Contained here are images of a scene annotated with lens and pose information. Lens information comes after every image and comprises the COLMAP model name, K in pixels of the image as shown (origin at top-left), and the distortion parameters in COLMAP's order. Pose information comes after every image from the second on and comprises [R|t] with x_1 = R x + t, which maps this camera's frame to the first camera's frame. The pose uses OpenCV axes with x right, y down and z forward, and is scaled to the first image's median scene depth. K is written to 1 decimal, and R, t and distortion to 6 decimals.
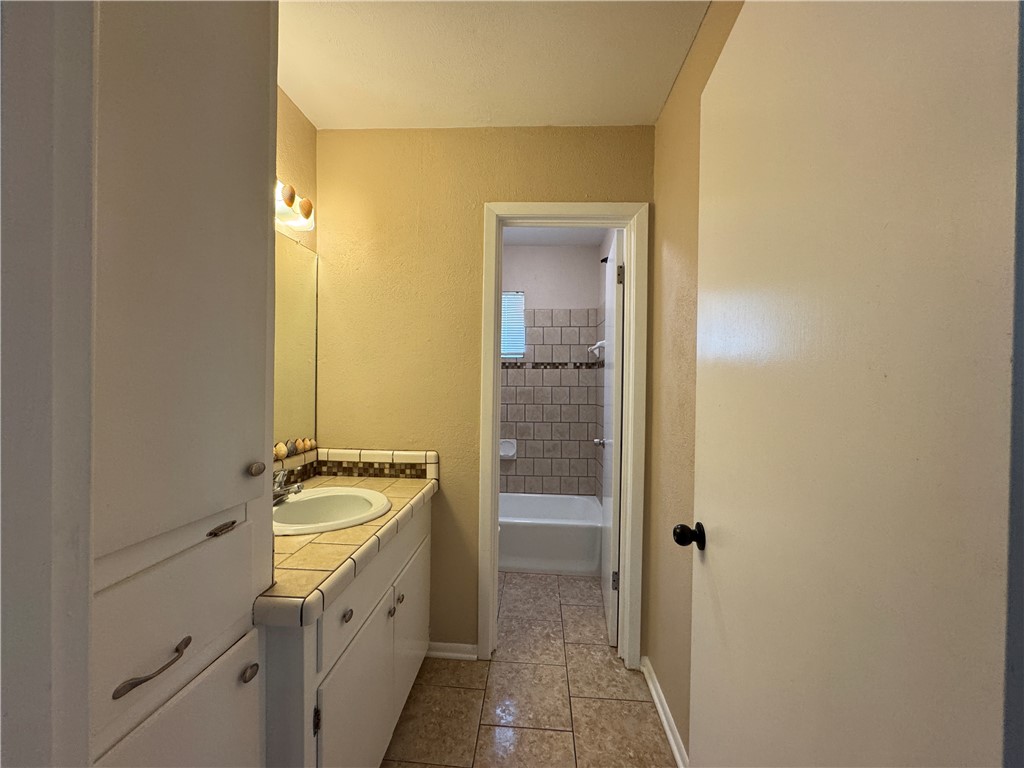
lens RADIAL K [[411.5, 0, 510.1], [0, 411.5, 379.9], [0, 0, 1]] dist [0.001135, 0.000340]
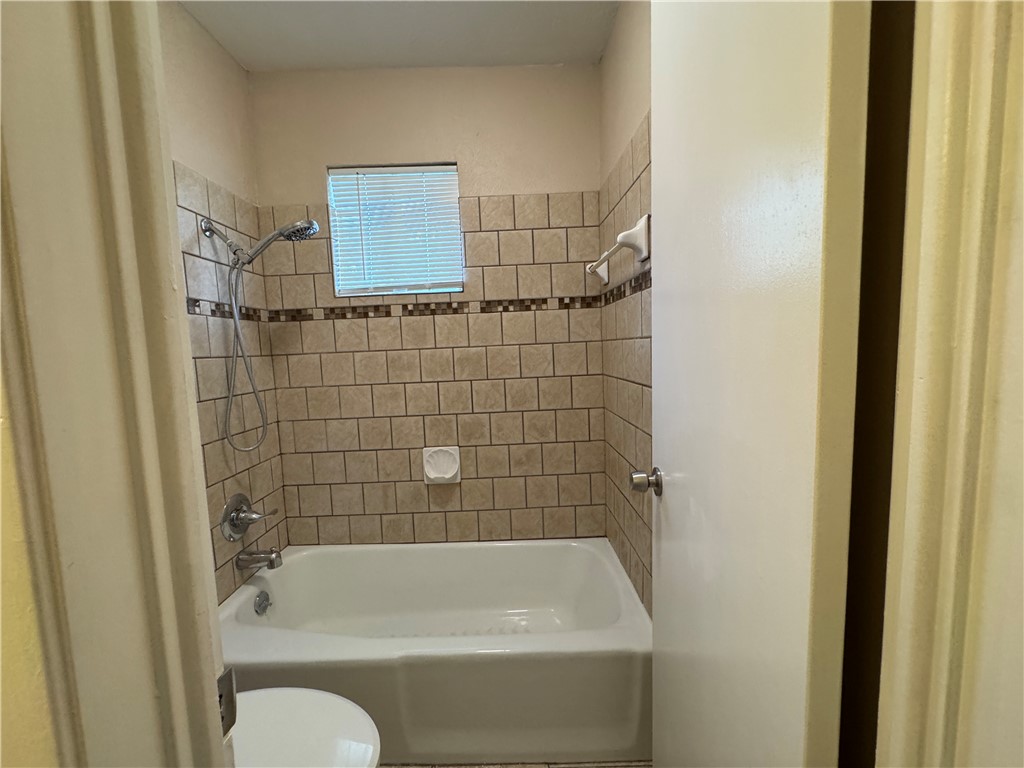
lens RADIAL K [[411.5, 0, 510.0], [0, 411.5, 387.7], [0, 0, 1]] dist [0.001135, 0.000340]
pose [[0.997665, -0.052417, 0.043784, 0.063010], [0.048729, 0.995488, 0.081420, 0.027600], [-0.047854, -0.079096, 0.995718, 0.465518]]
